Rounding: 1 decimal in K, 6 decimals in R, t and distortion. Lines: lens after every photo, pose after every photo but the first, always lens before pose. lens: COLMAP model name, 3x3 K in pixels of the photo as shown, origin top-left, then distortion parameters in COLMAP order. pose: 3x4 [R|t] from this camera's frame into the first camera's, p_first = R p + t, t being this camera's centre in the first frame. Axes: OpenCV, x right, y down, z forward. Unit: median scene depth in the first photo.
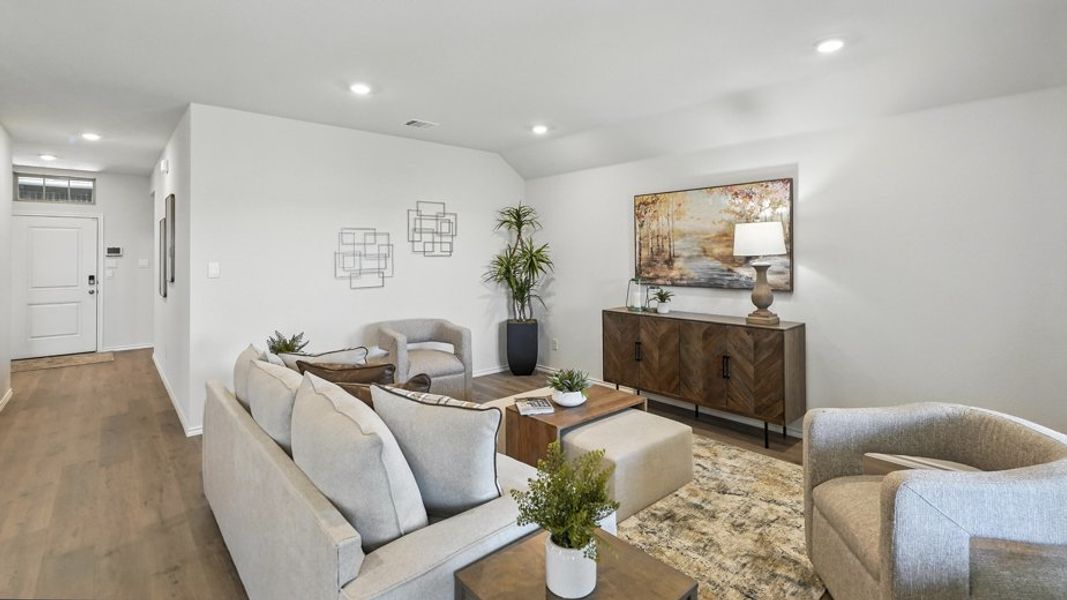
lens RADIAL K [[481.0, 0, 535.7], [0, 481.0, 247.1], [0, 0, 1]] dist [-0.015475, 0.008302]
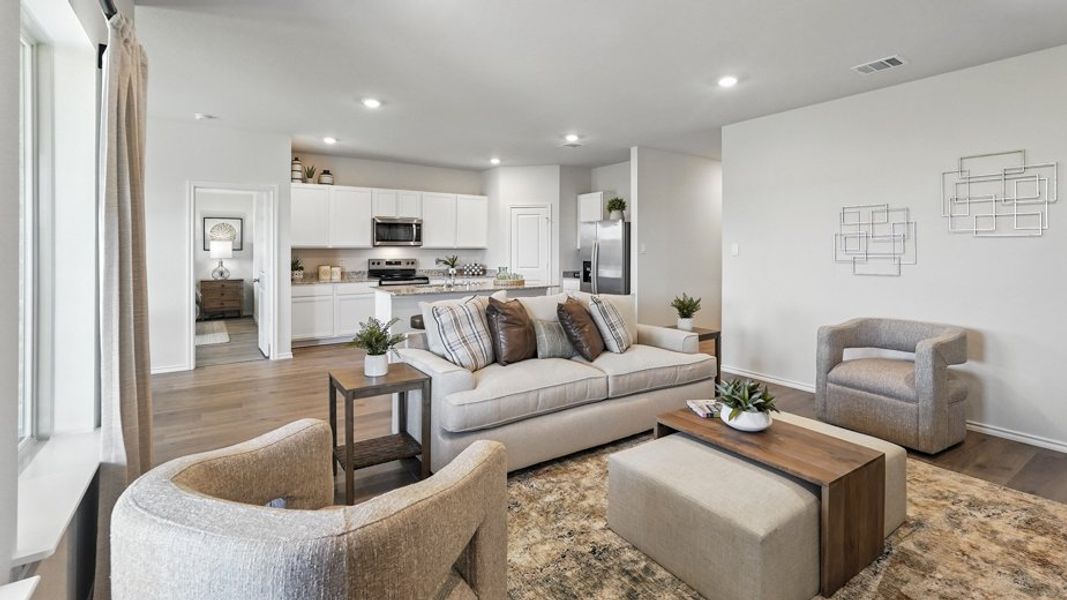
lens RADIAL K [[481.0, 0, 528.3], [0, 481.0, 244.4], [0, 0, 1]] dist [-0.015475, 0.008302]
pose [[-0.141866, -0.007106, -0.989860, 0.577672], [0.007839, 0.999935, -0.008302, 0.032797], [0.989855, -0.008937, -0.141801, 0.523783]]
